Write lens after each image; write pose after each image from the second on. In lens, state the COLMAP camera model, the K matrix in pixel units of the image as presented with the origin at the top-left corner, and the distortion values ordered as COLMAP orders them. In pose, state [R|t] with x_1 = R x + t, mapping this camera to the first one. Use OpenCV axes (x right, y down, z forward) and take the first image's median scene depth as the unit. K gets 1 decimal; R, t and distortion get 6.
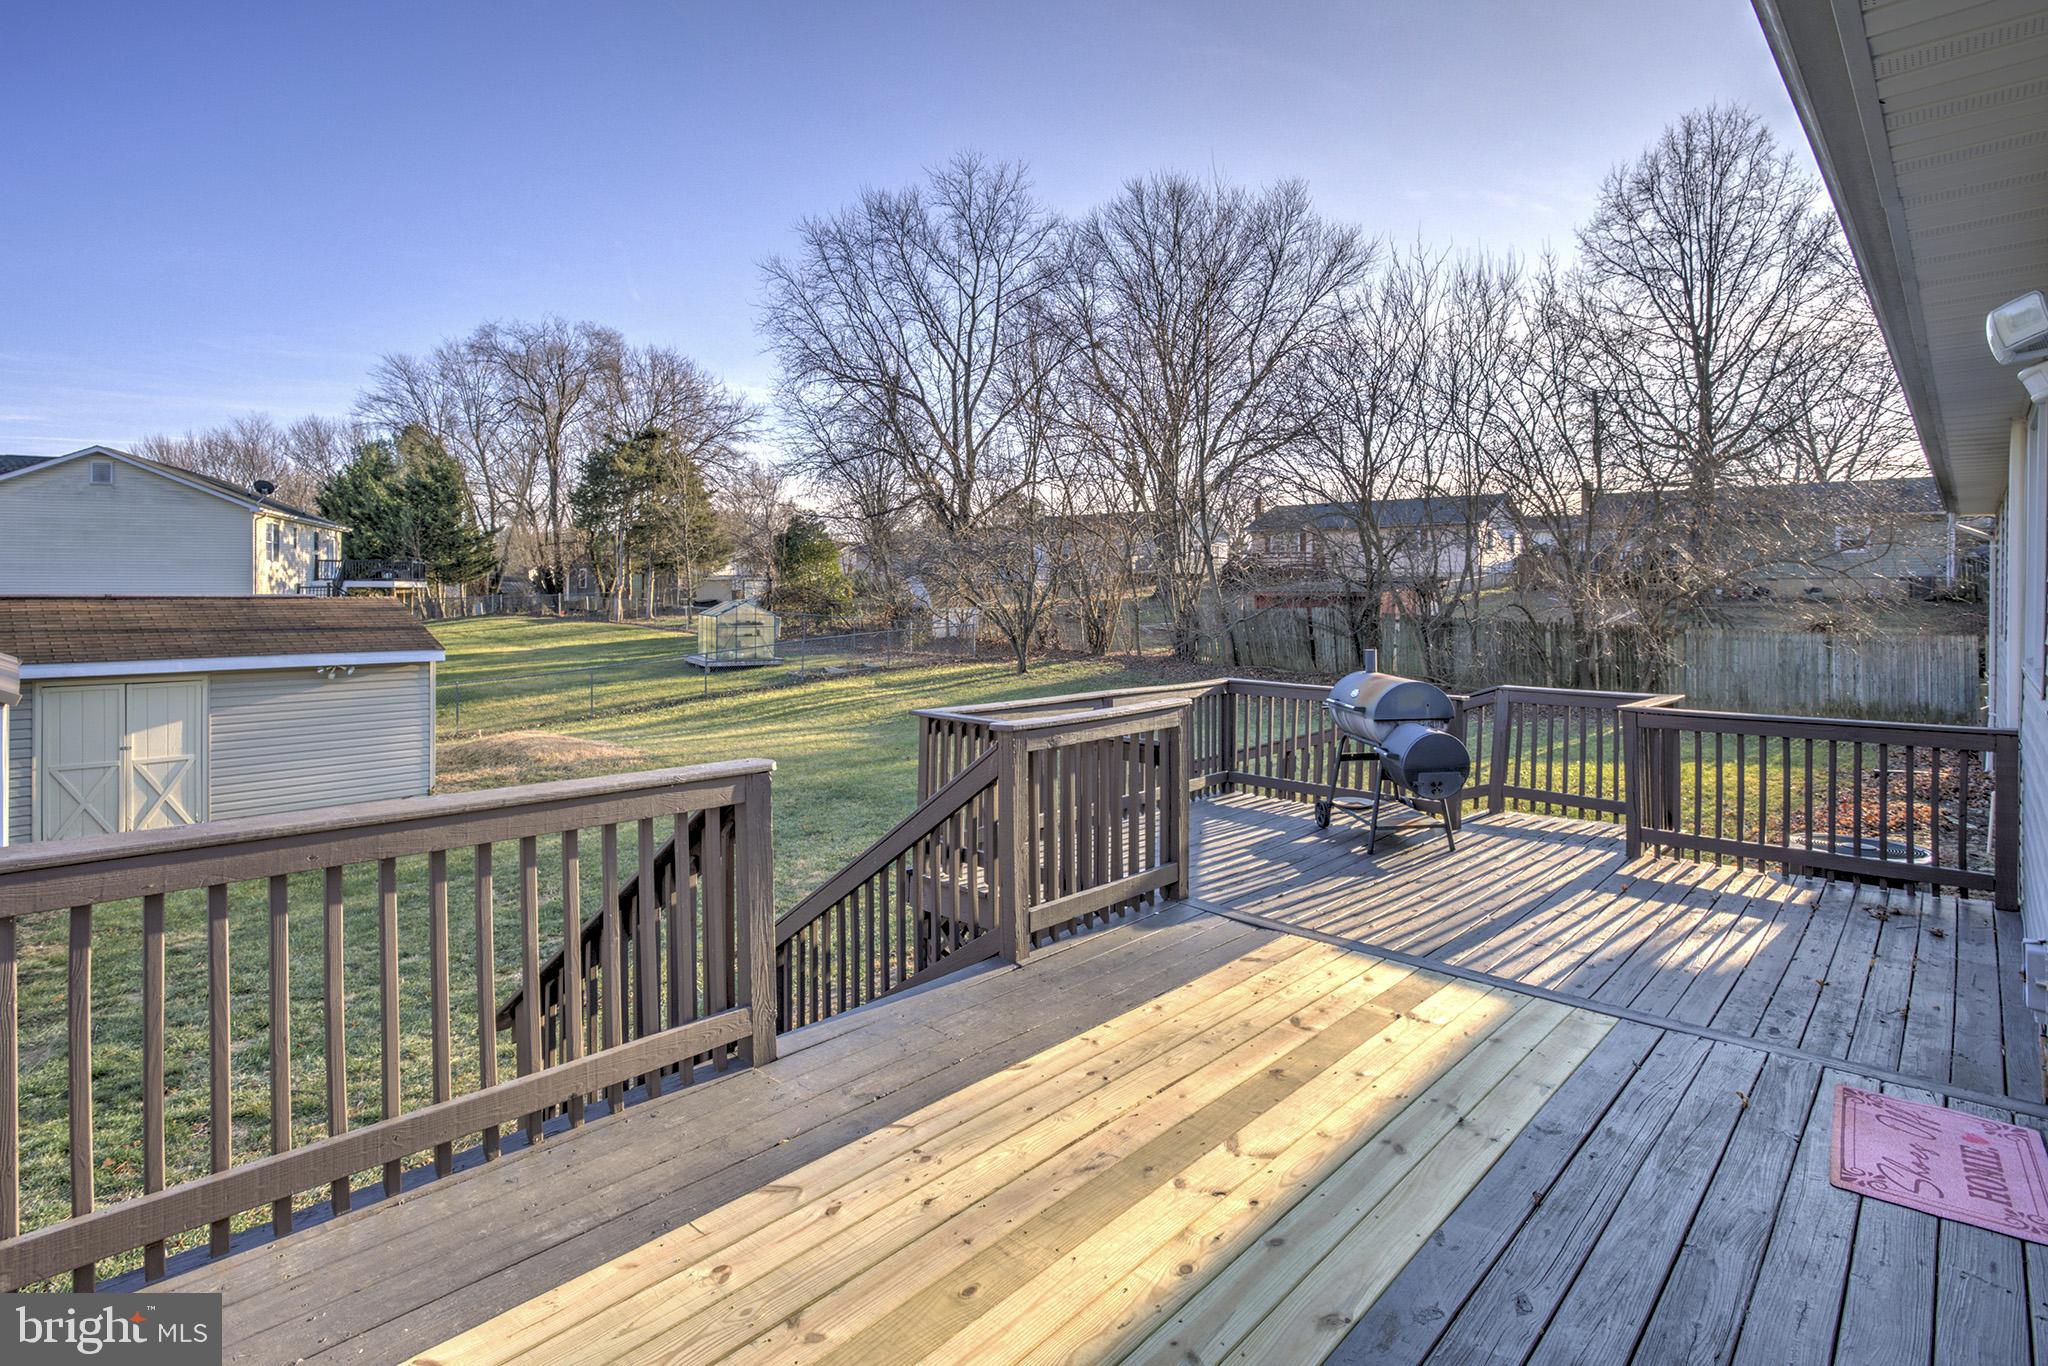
lens RADIAL K [[1001.8, 0, 1065.4], [0, 1001.8, 593.4], [0, 0, 1]] dist [0.004927, -0.001020]
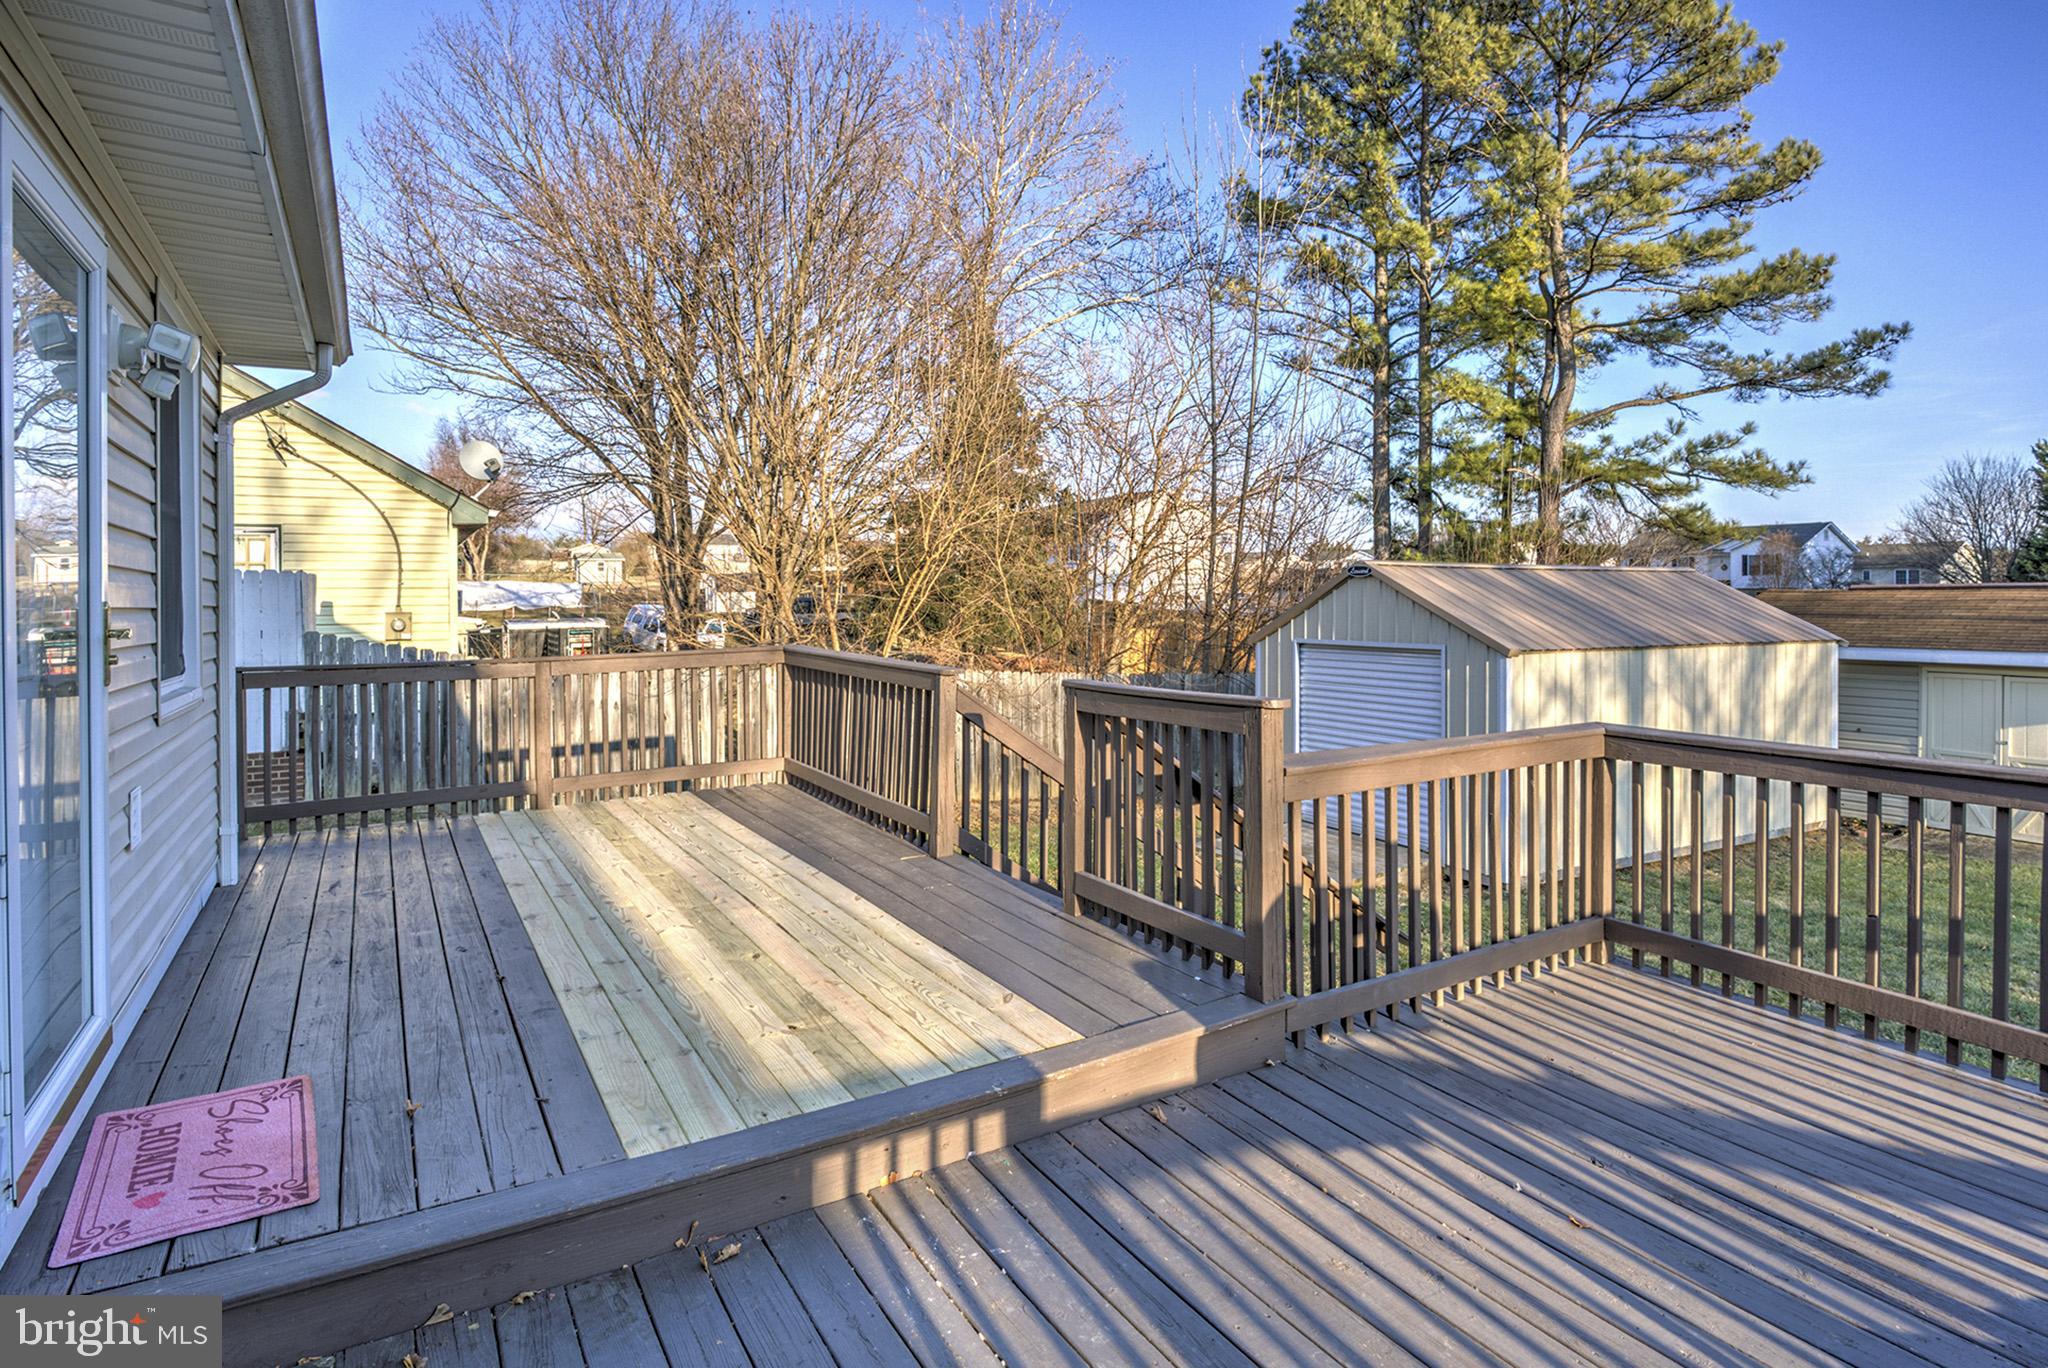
lens RADIAL K [[1109.8, 0, 1040.7], [0, 1109.8, 601.3], [0, 0, 1]] dist [-0.003968, 0.000541]
pose [[-0.291325, 0.002994, -0.956619, 0.076726], [0.001366, 0.999995, 0.002714, 0.003472], [0.956623, -0.000517, -0.291328, 0.096443]]
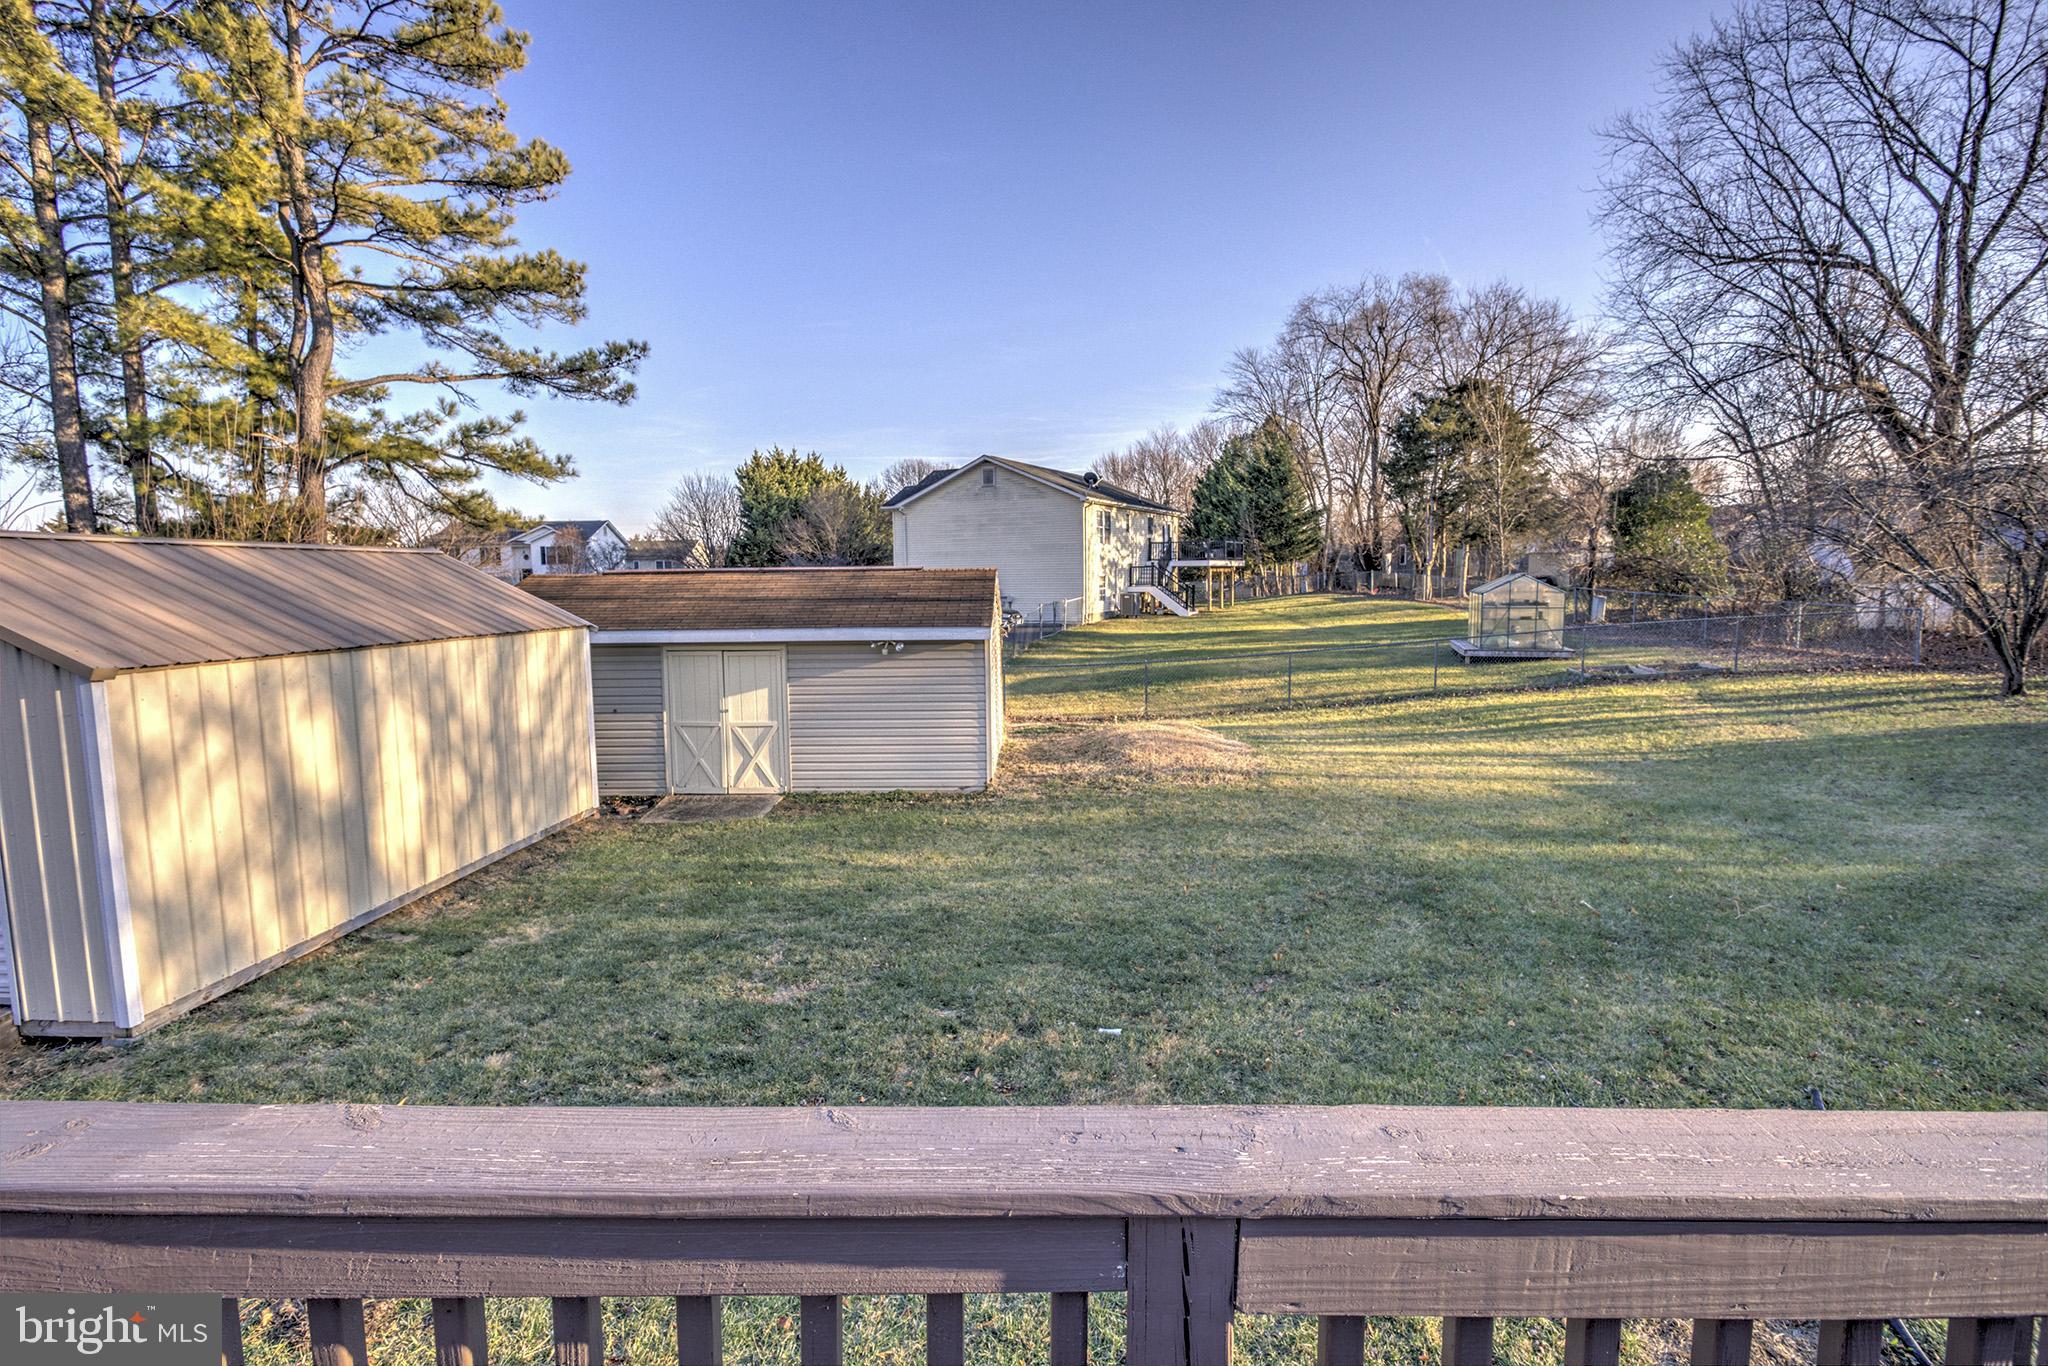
lens RADIAL K [[1001.8, 0, 1009.7], [0, 1001.8, 677.8], [0, 0, 1]] dist [0.004927, -0.001020]
pose [[0.642117, 0.067887, -0.763595, 0.016376], [0.012136, 0.995046, 0.098669, 0.004026], [0.766511, -0.072624, 0.638112, 0.124395]]
